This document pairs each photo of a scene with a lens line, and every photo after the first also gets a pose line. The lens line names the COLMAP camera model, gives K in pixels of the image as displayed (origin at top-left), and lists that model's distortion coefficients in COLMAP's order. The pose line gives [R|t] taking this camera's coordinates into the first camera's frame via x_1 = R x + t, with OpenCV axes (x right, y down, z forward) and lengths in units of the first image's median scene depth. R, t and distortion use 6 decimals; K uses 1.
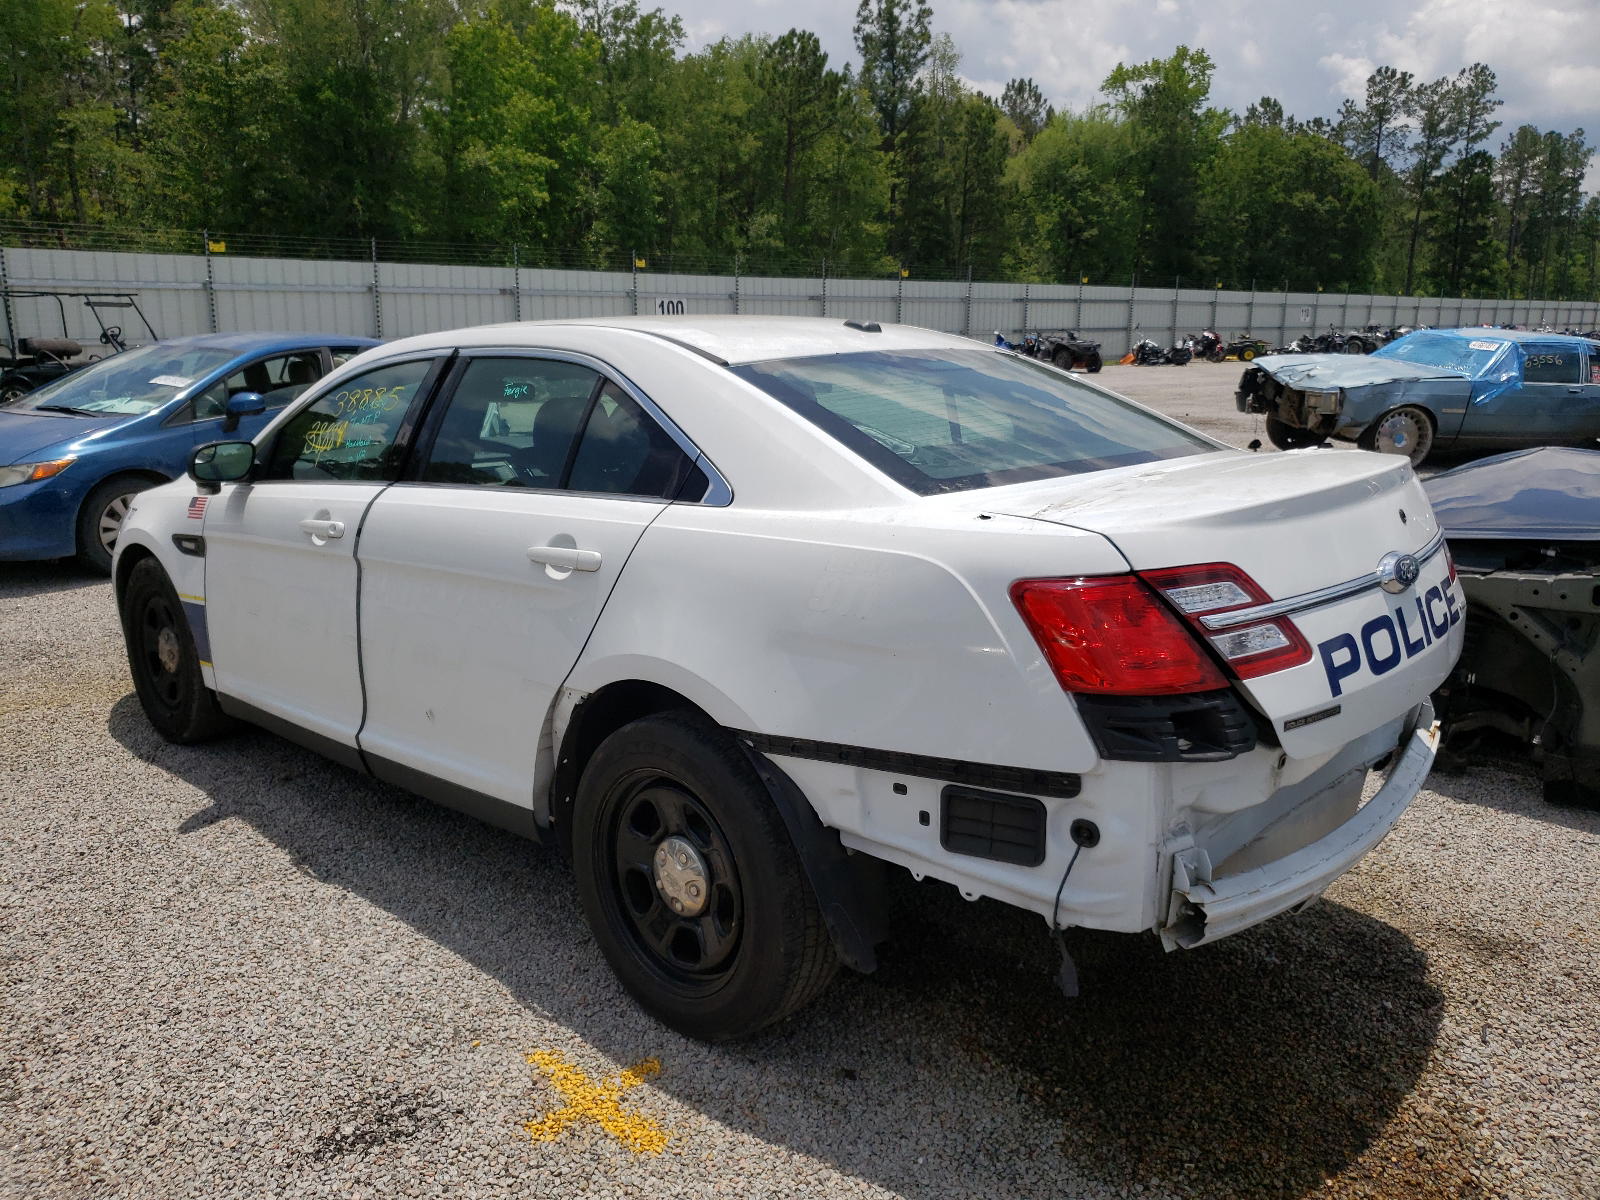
lens RADIAL K [[1254.0, 0, 800.0], [0, 1254.0, 600.0], [0, 0, 1]] dist [0.026444, -0.003672]
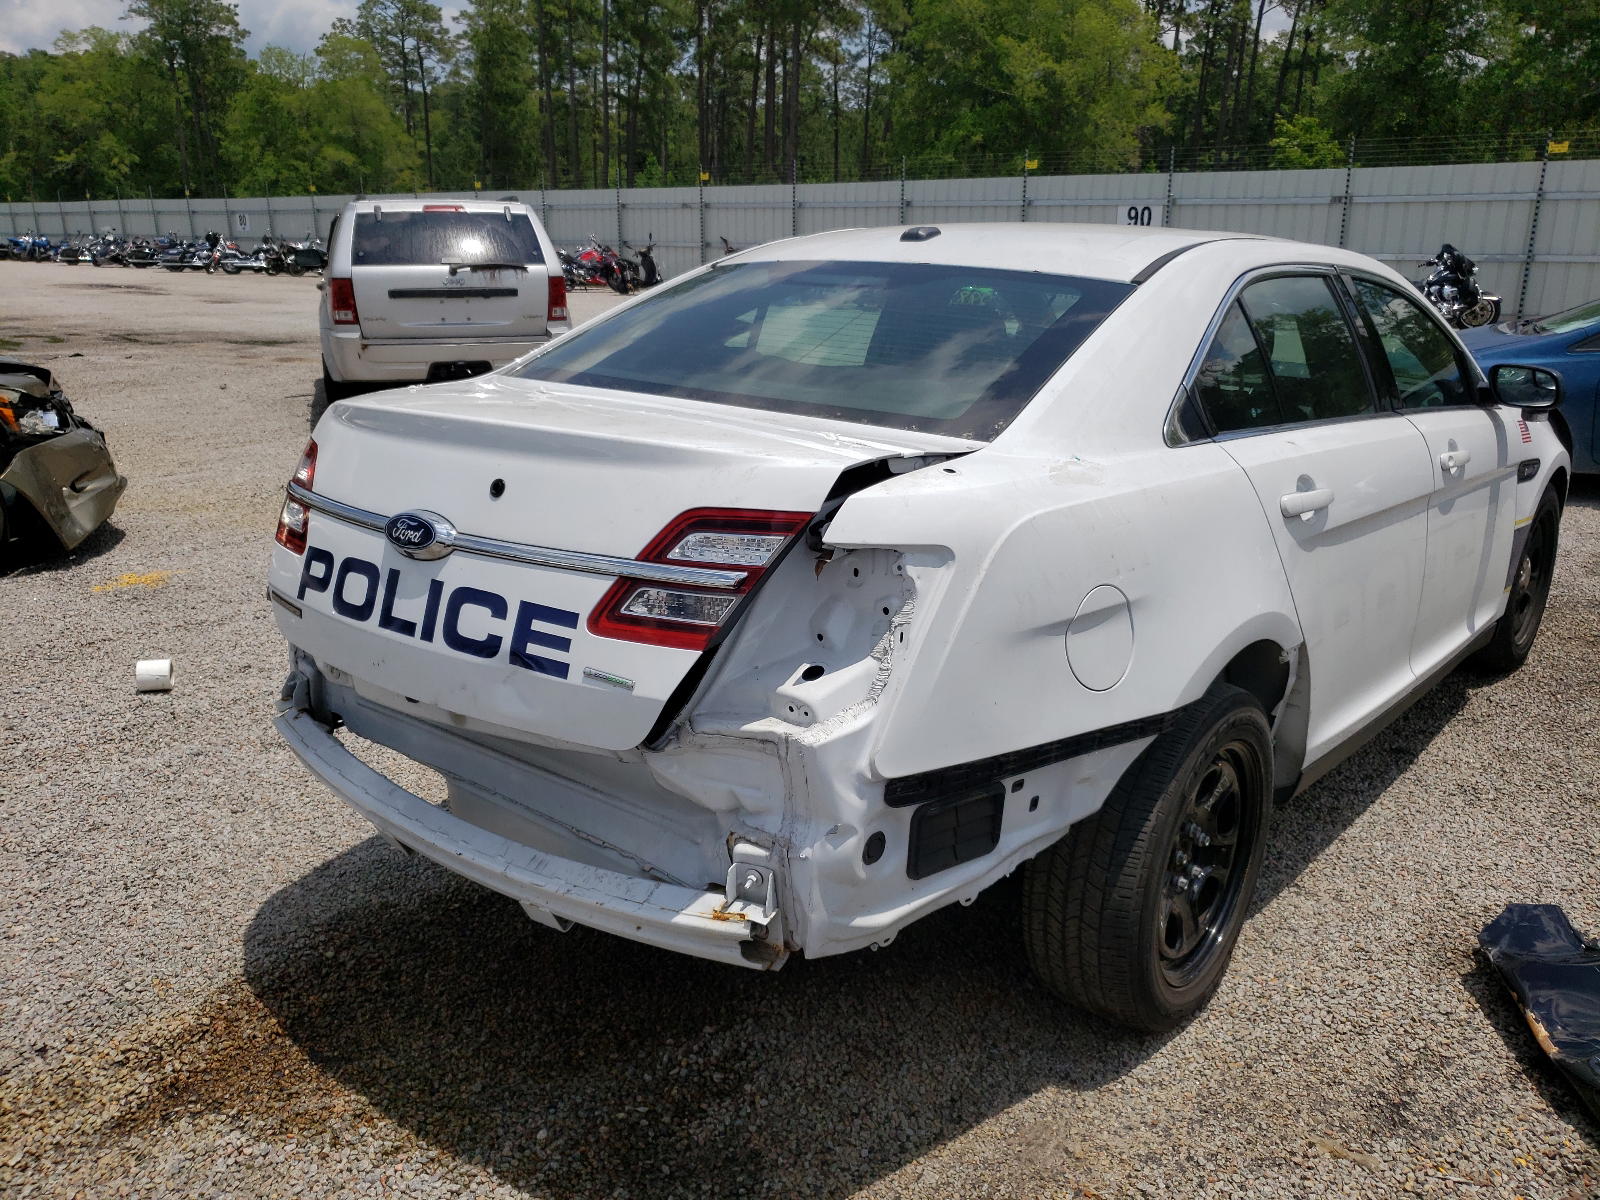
lens RADIAL K [[1242.9, 0, 798.4], [0, 1242.9, 592.5], [0, 0, 1]] dist [0.124888, -0.355081]
pose [[0.061723, 0.277291, -0.958801, 1.324523], [-0.226708, 0.939419, 0.257091, -0.259686], [0.972005, 0.201499, 0.120848, 1.187165]]
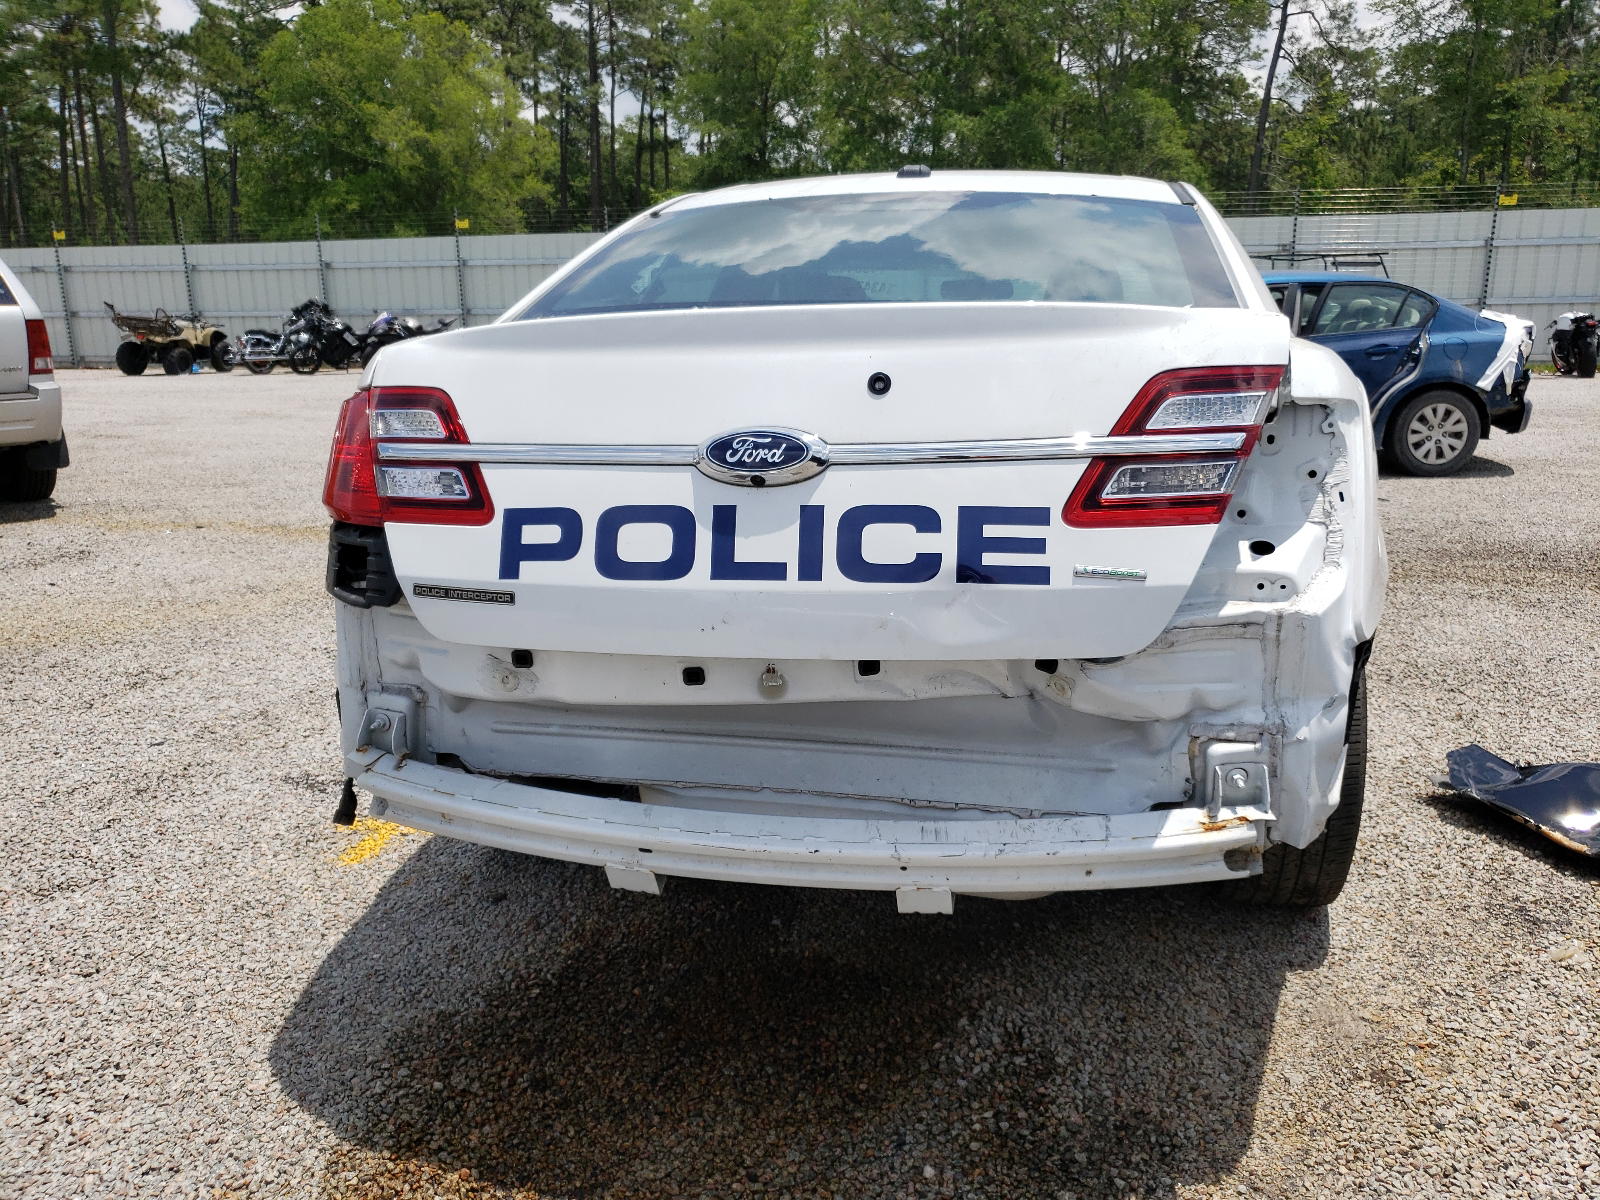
lens RADIAL K [[1254.0, 0, 800.0], [0, 1254.0, 600.0], [0, 0, 1]] dist [0.026444, -0.003672]
pose [[0.514097, 0.191213, -0.836147, 1.083062], [-0.176240, 0.977583, 0.115198, -0.028403], [0.839431, 0.088140, 0.536272, 0.696489]]
